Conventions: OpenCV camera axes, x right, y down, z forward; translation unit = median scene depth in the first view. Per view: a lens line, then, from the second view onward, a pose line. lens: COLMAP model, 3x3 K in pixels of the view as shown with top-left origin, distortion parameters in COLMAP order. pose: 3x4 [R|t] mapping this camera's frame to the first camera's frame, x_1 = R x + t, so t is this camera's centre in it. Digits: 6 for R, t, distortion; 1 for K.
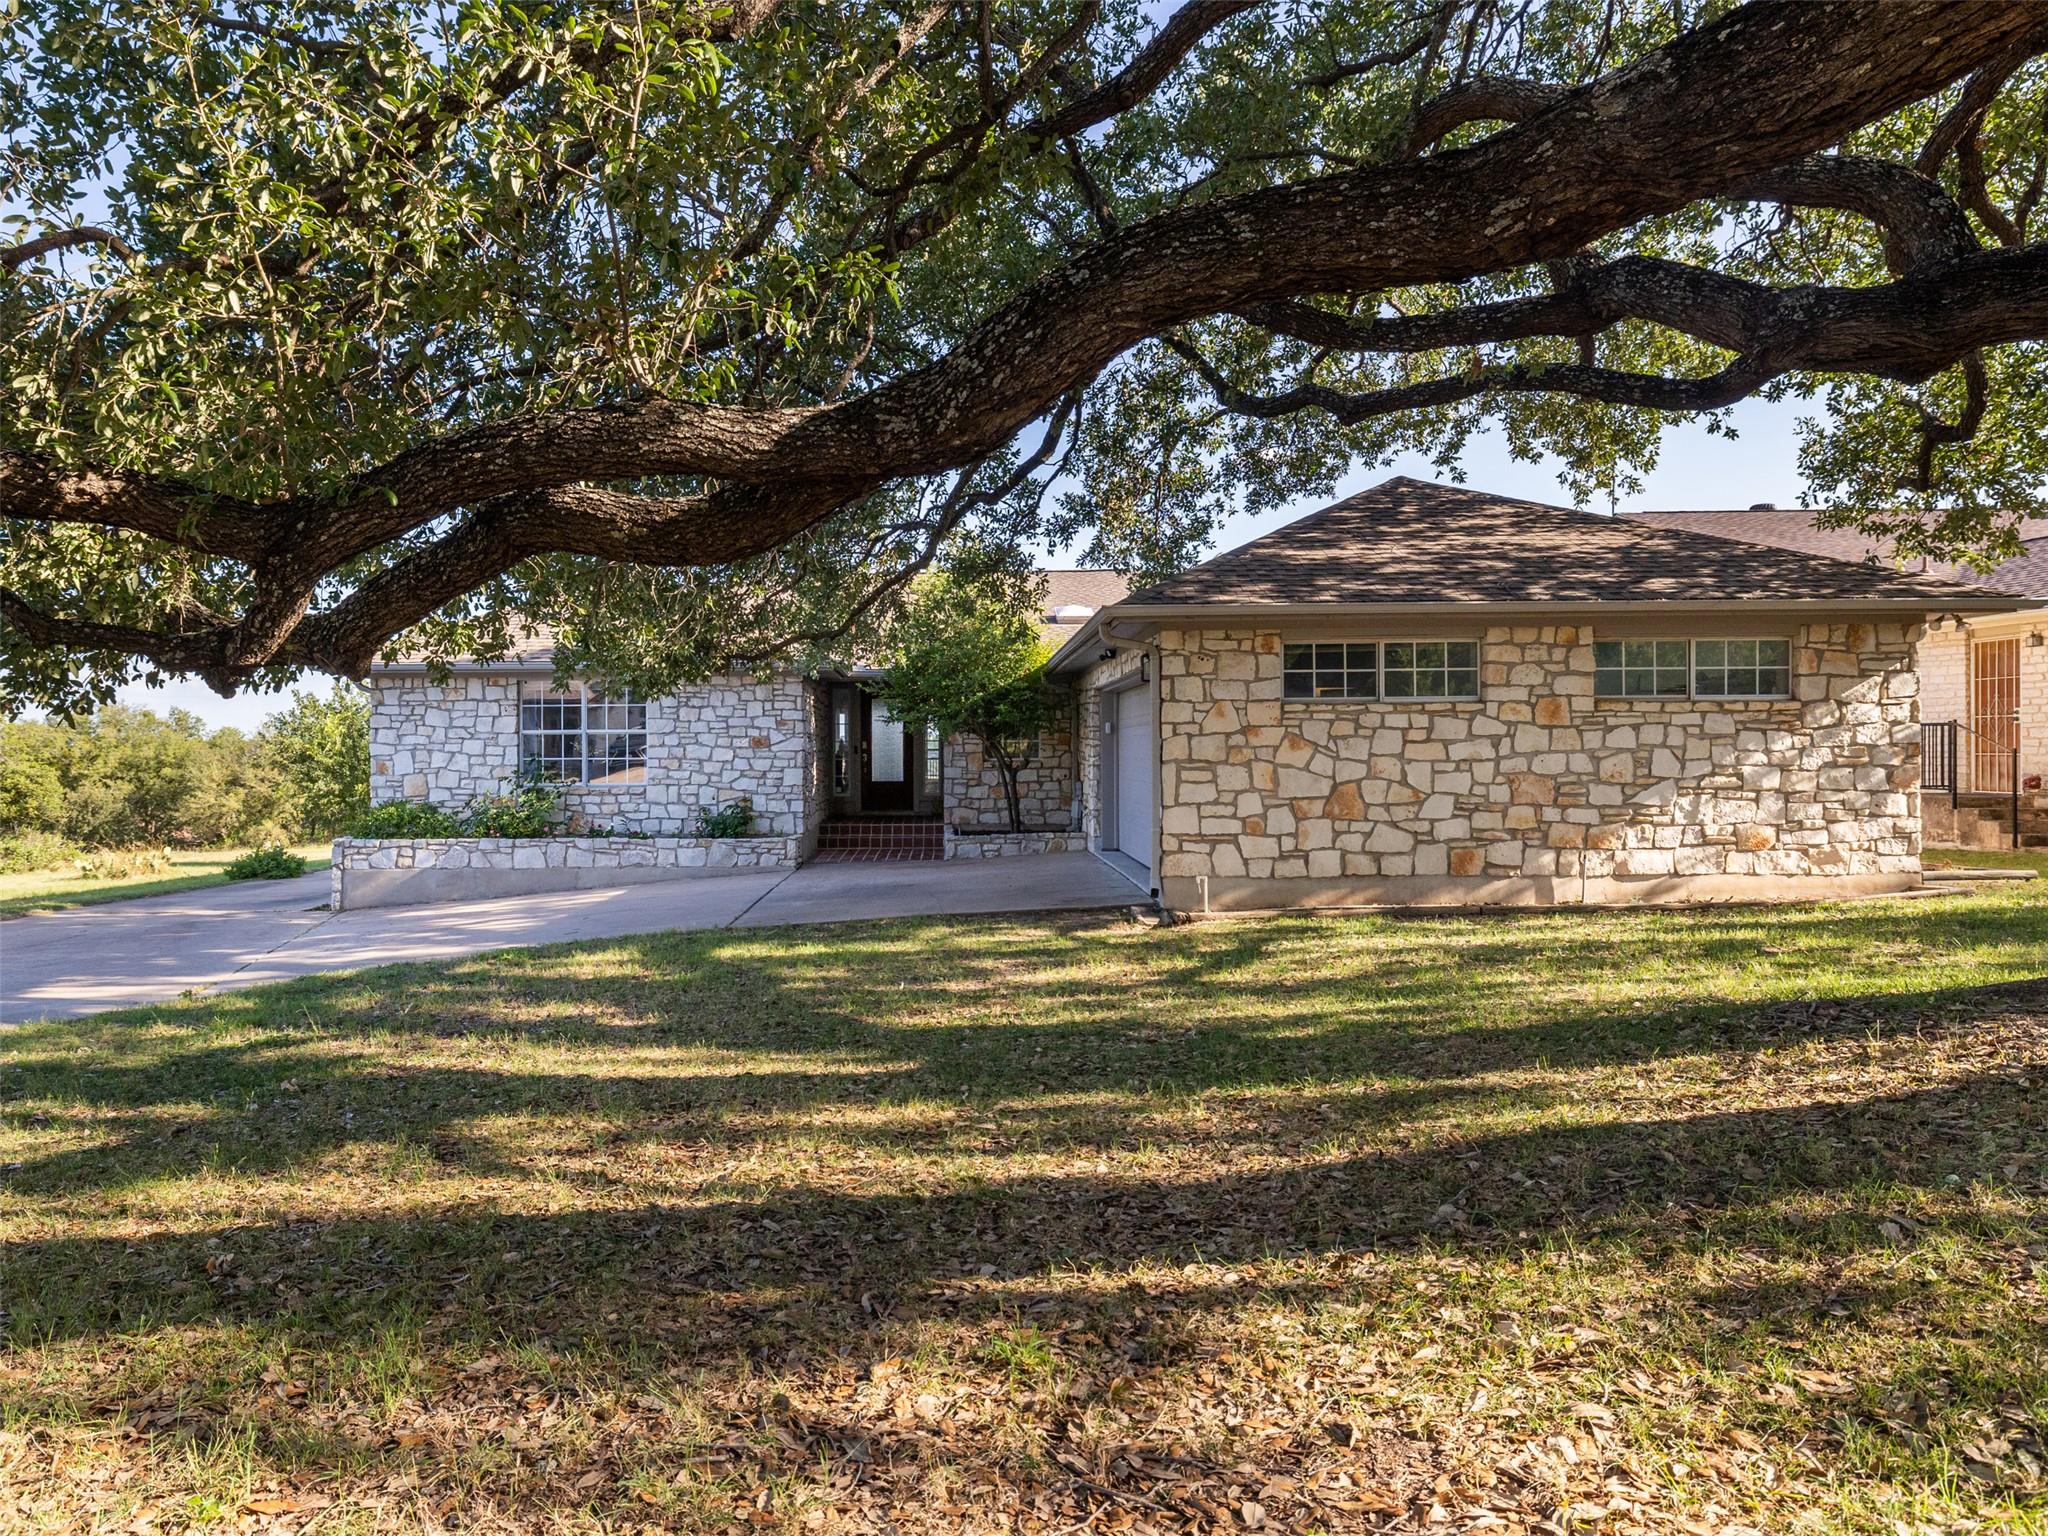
lens RADIAL K [[1083.5, 0, 1024.0], [0, 1083.5, 768.0], [0, 0, 1]] dist [-0.001944, -0.000059]
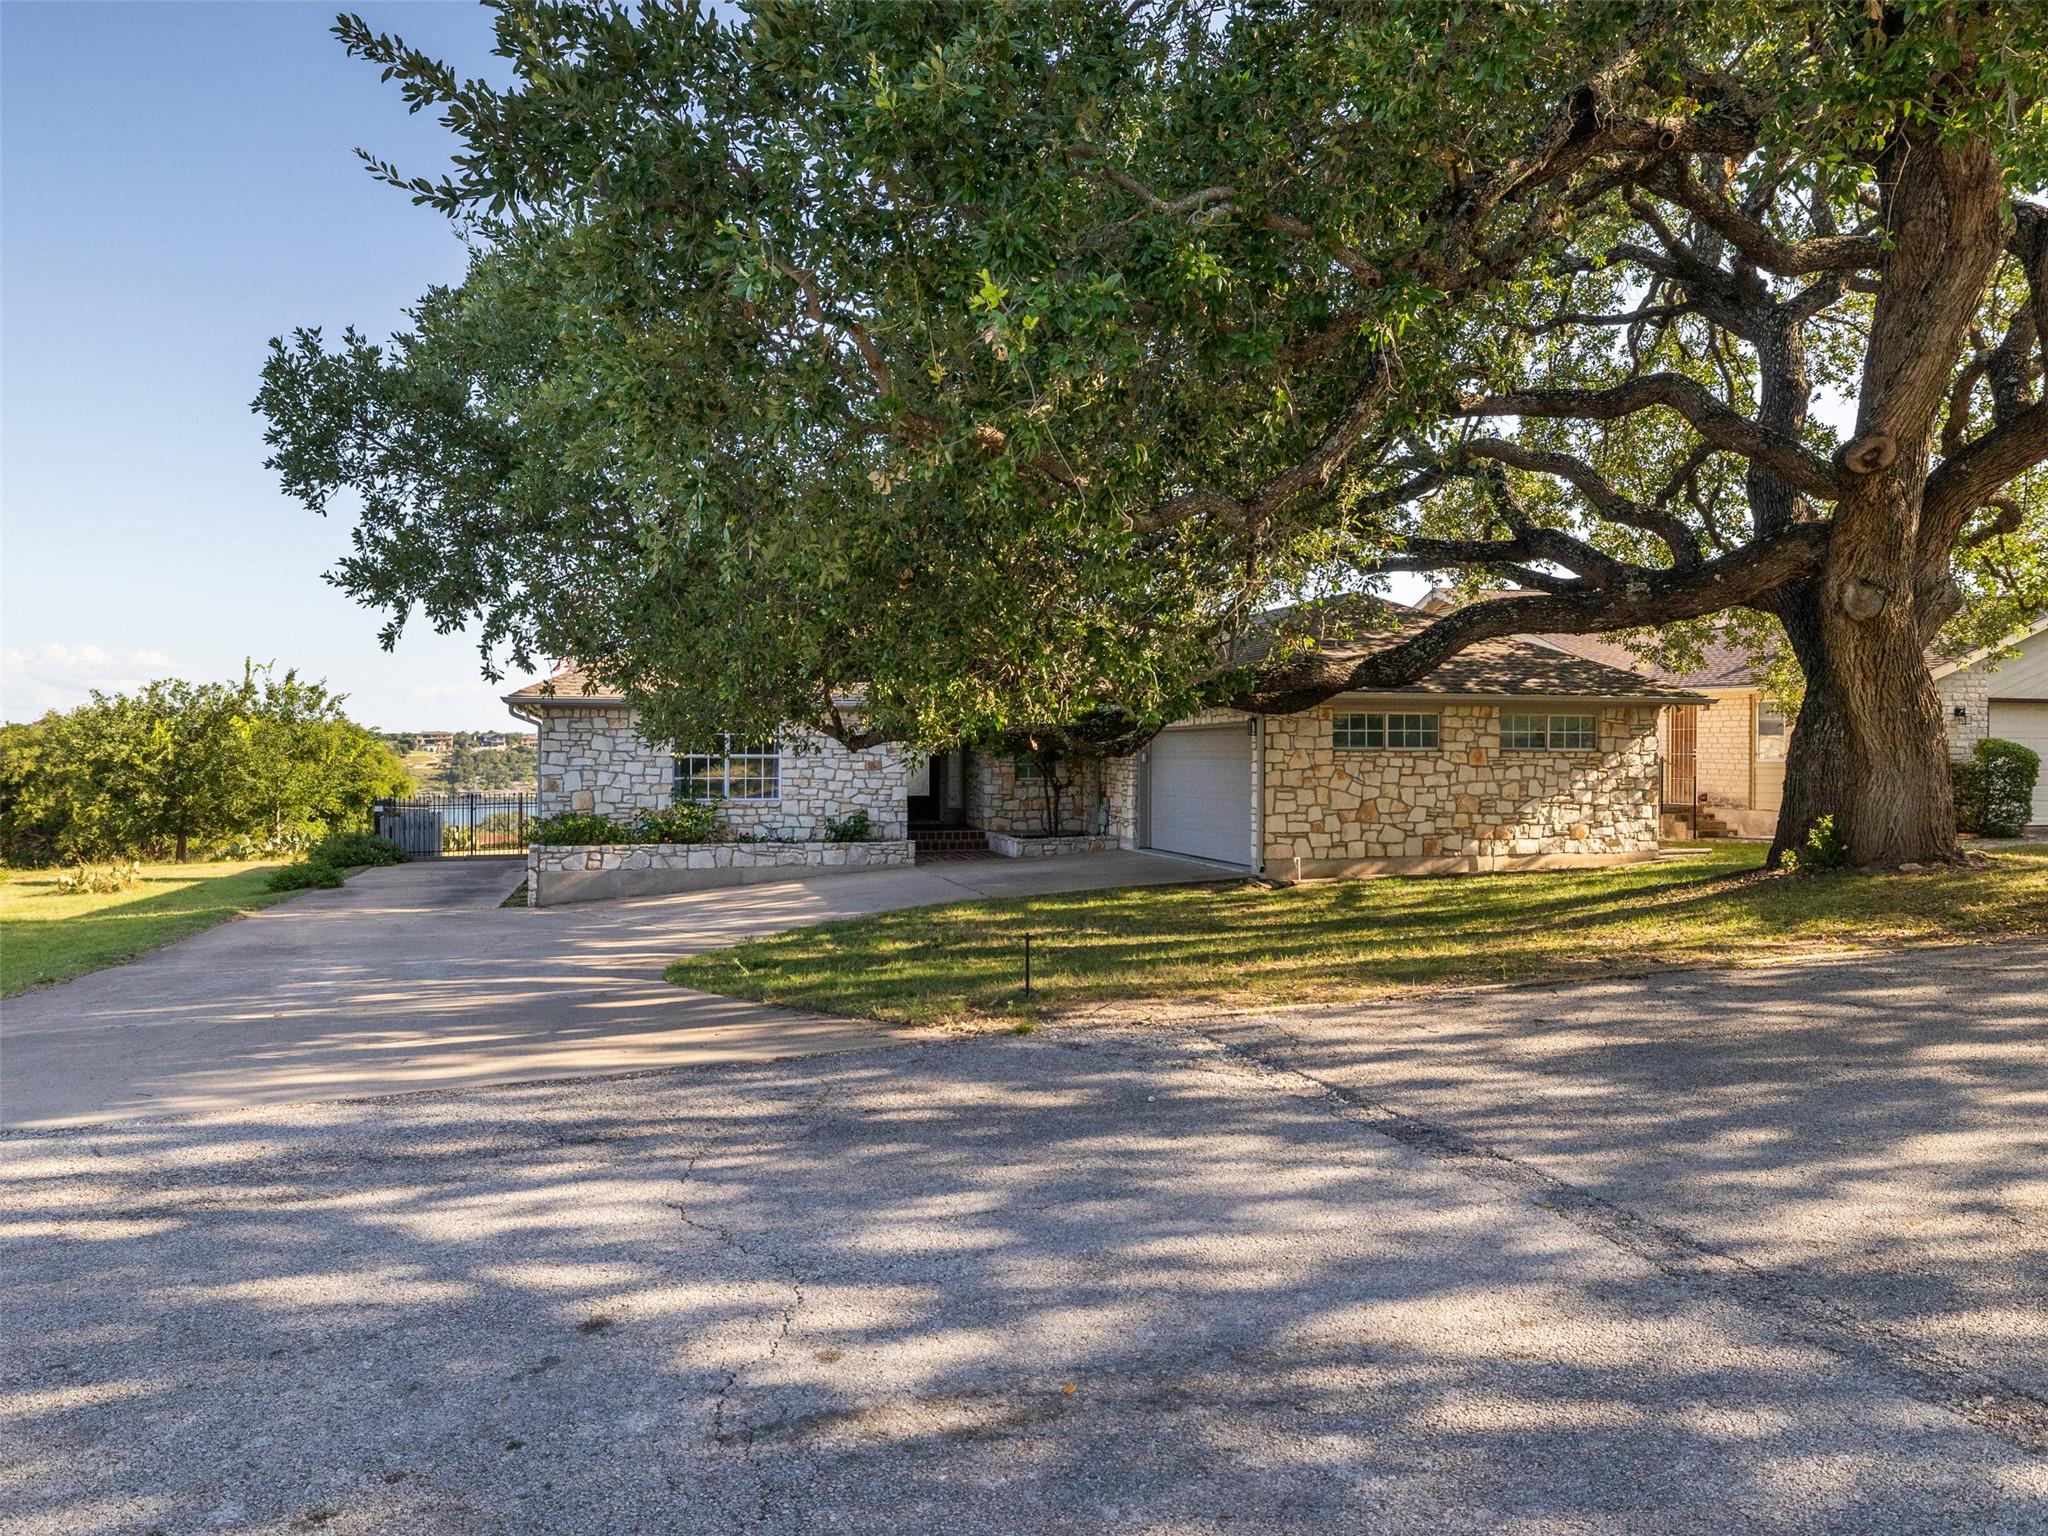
lens RADIAL K [[1241.0, 0, 1024.0], [0, 1241.0, 768.0], [0, 0, 1]] dist [-0.025427, 0.000305]
pose [[0.965353, 0.005289, 0.260892, -0.686867], [-0.004254, 0.999981, -0.004535, -0.023700], [-0.260911, 0.003268, 0.965357, -0.662069]]
